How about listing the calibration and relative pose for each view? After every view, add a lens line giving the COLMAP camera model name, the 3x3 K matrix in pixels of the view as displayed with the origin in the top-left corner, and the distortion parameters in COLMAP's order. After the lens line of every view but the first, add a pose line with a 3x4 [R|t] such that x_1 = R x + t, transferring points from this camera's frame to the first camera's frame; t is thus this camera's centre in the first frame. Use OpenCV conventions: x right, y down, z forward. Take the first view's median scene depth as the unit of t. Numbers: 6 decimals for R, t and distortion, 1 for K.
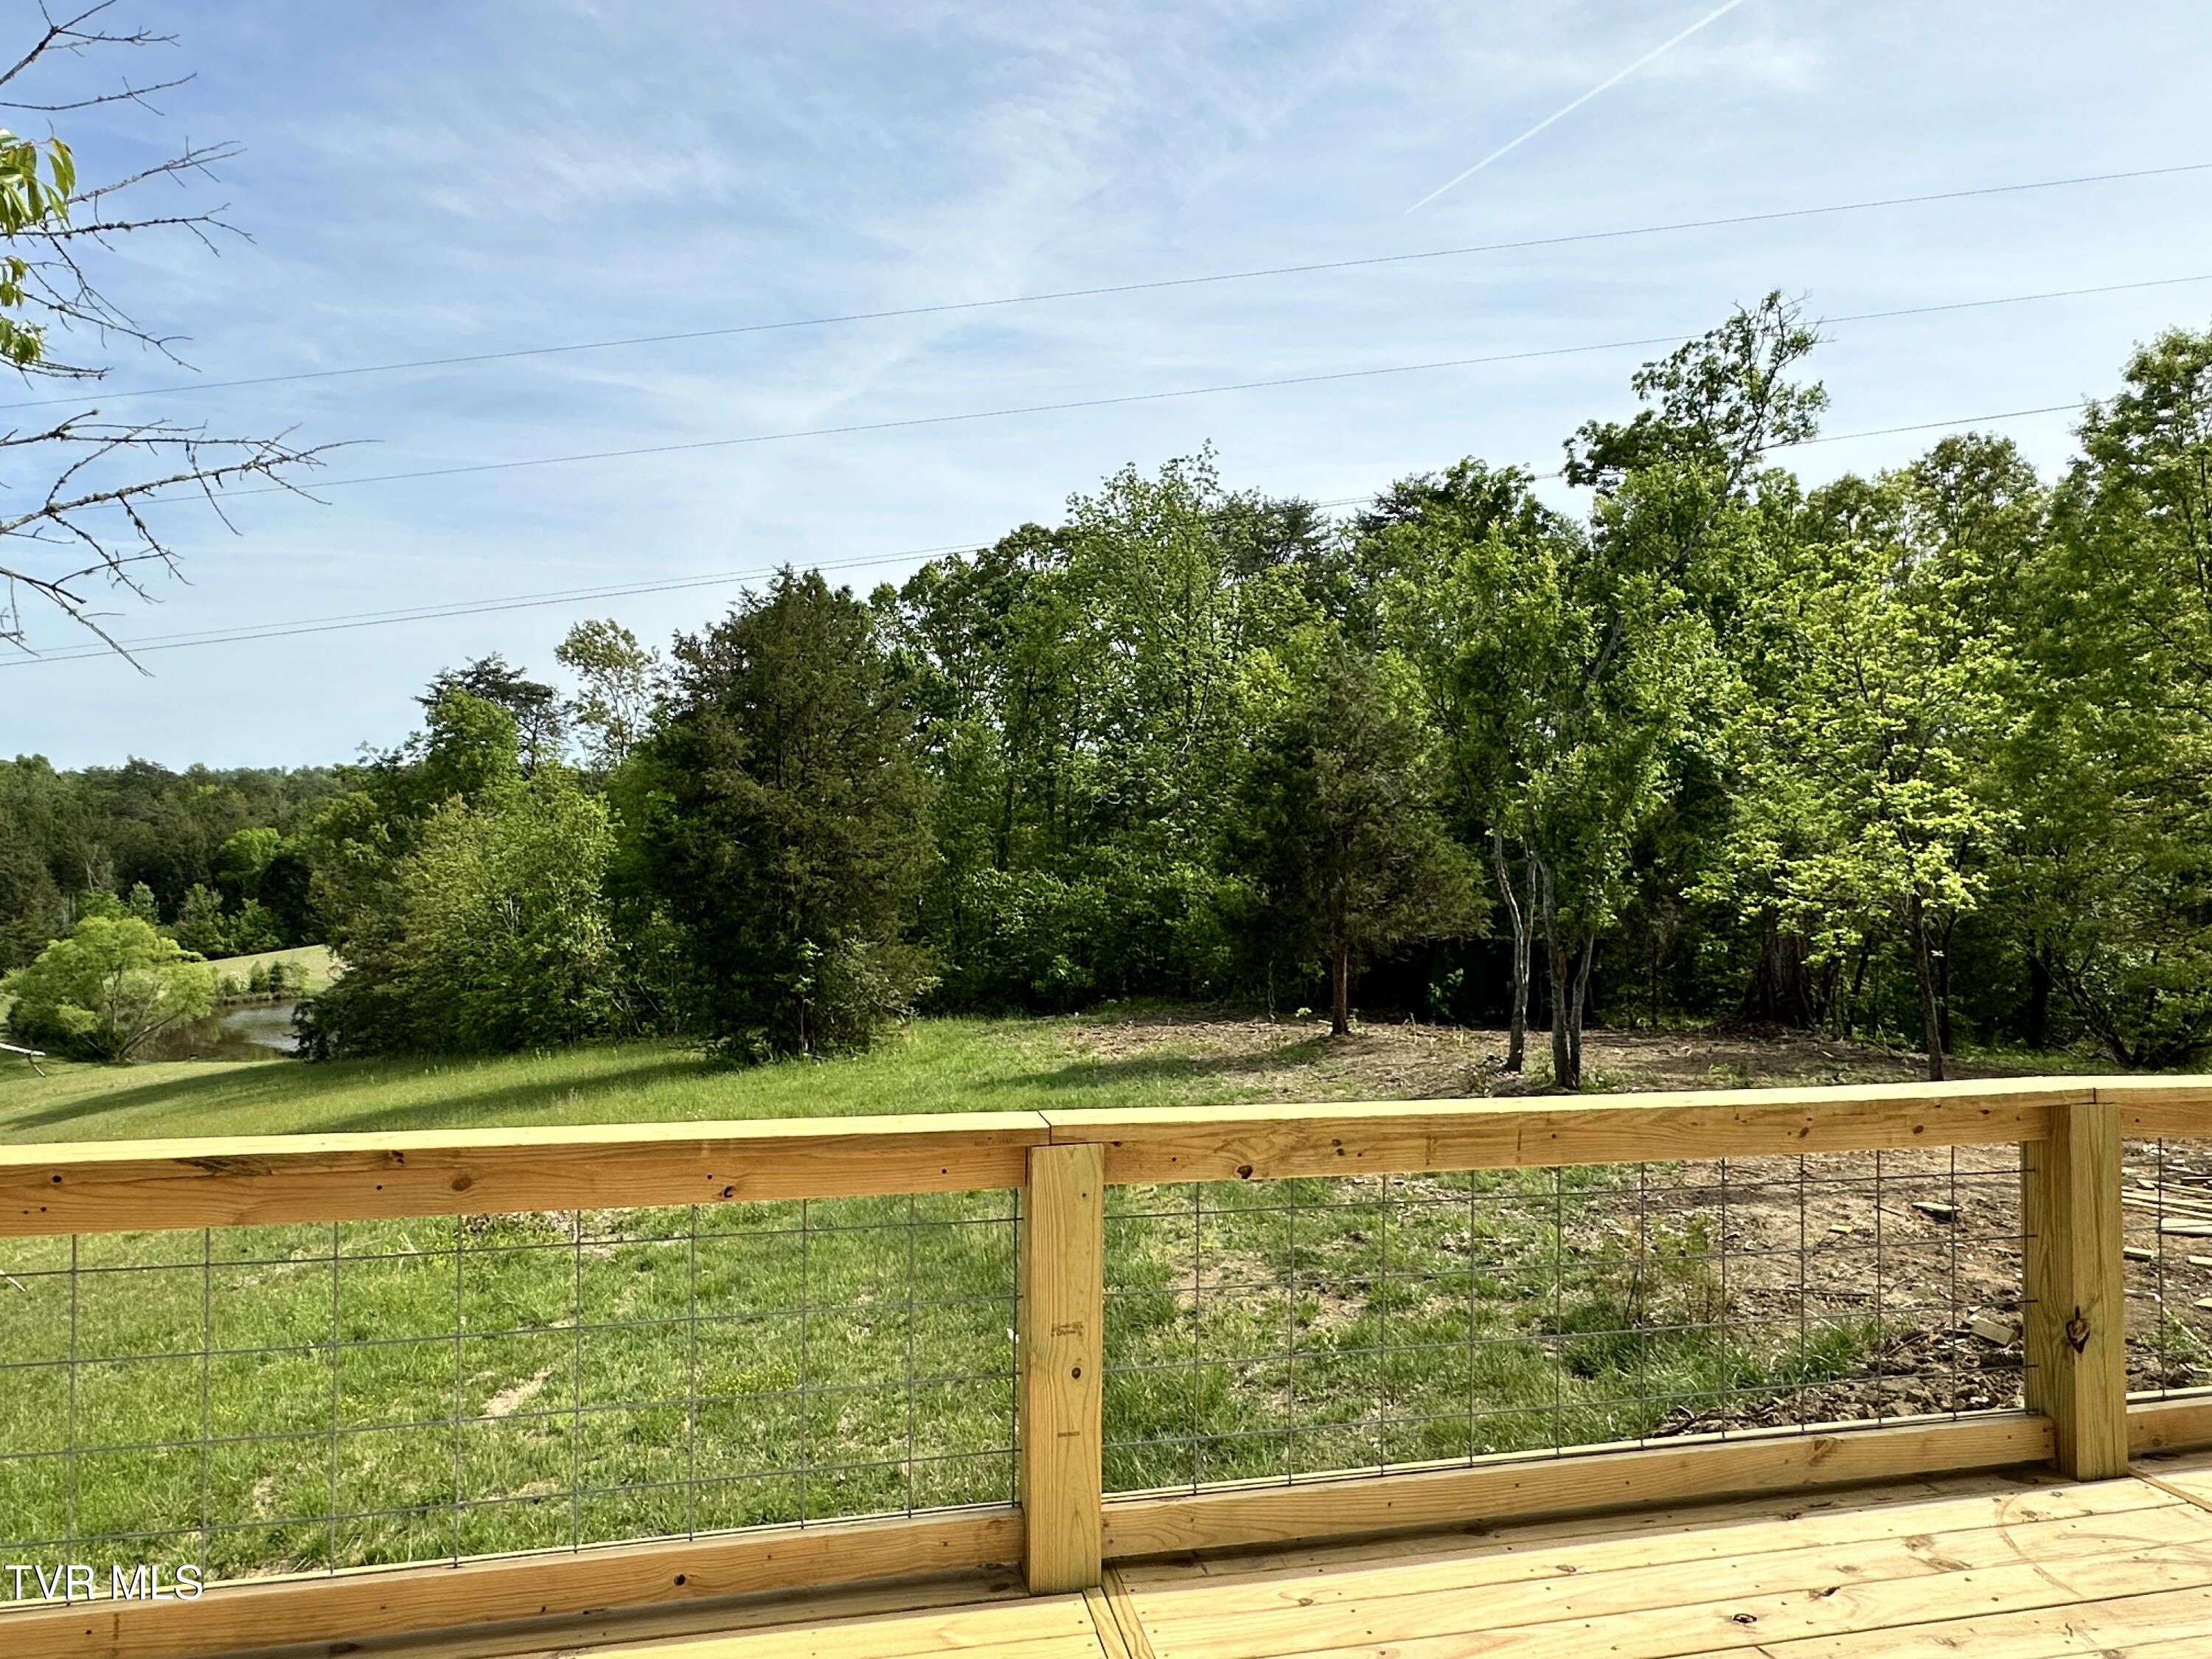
lens RADIAL K [[1400.6, 0, 1106.0], [0, 1400.6, 829.5], [0, 0, 1]] dist [0.003716, 0.001982]
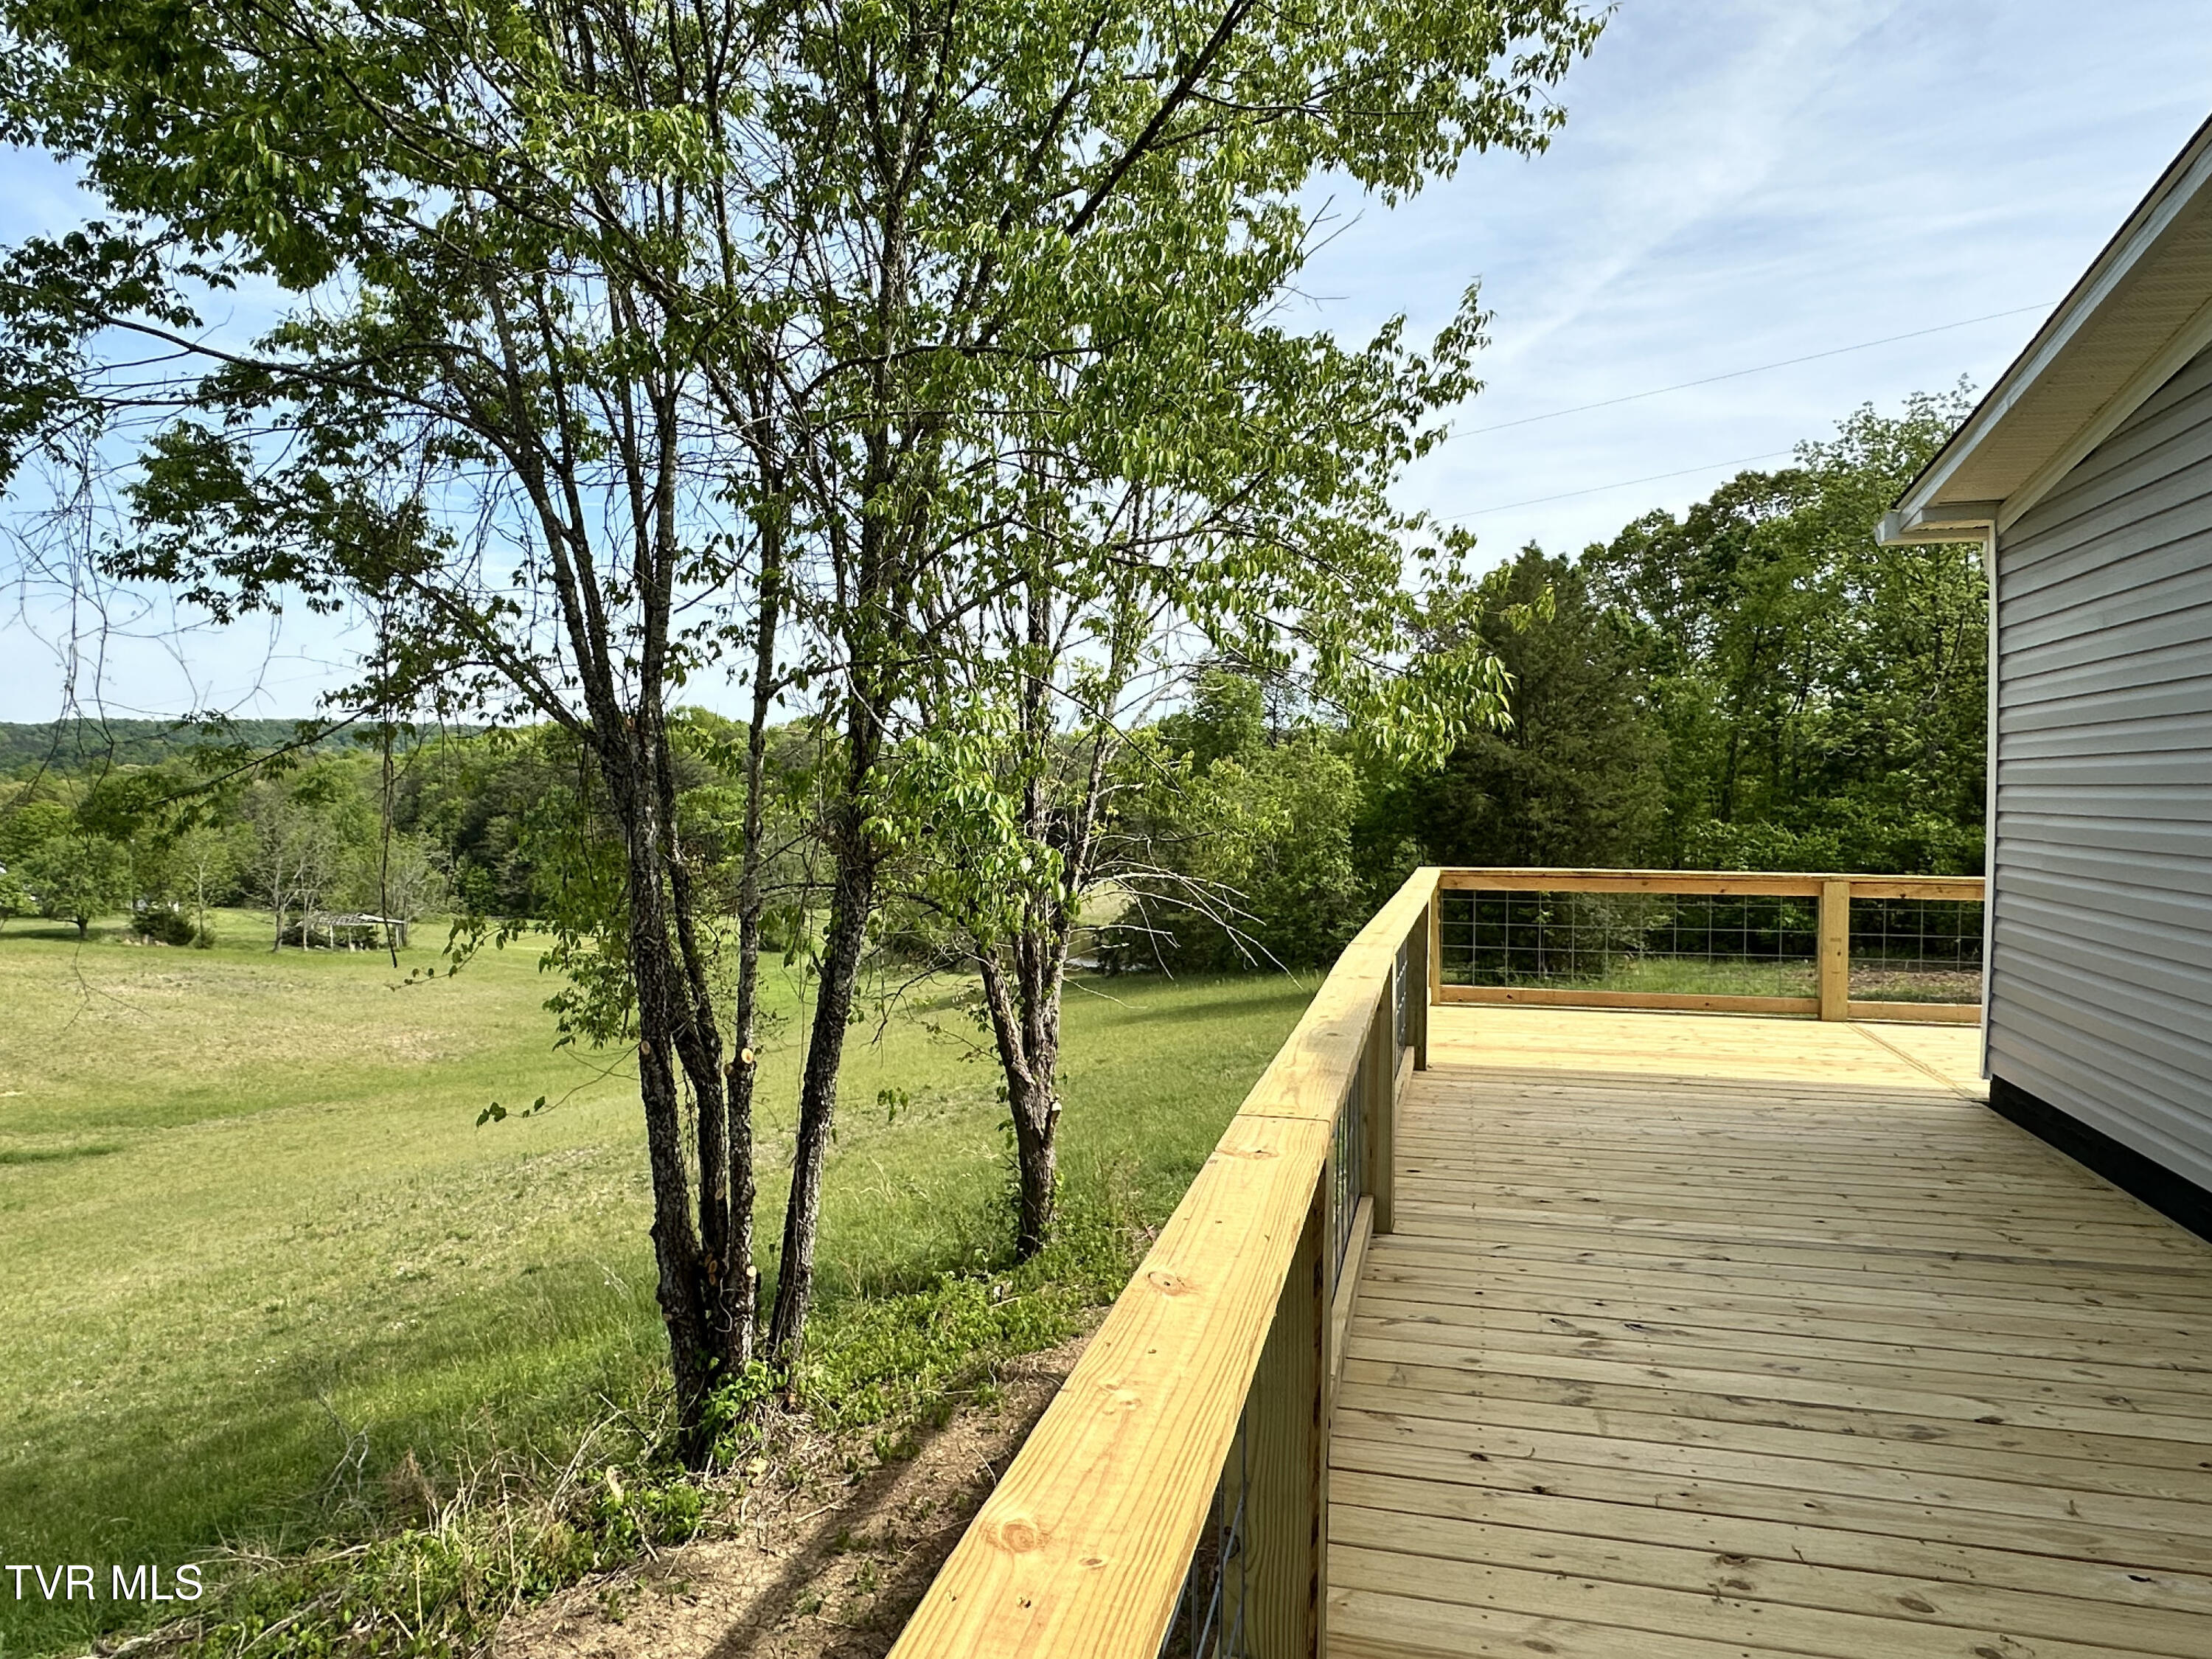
lens RADIAL K [[1400.6, 0, 1106.0], [0, 1400.6, 829.5], [0, 0, 1]] dist [0.003716, 0.001982]
pose [[0.893463, 0.004700, -0.449112, -0.016166], [0.009928, 0.999494, 0.030211, 0.000101], [0.449027, -0.031451, 0.892965, -0.114605]]
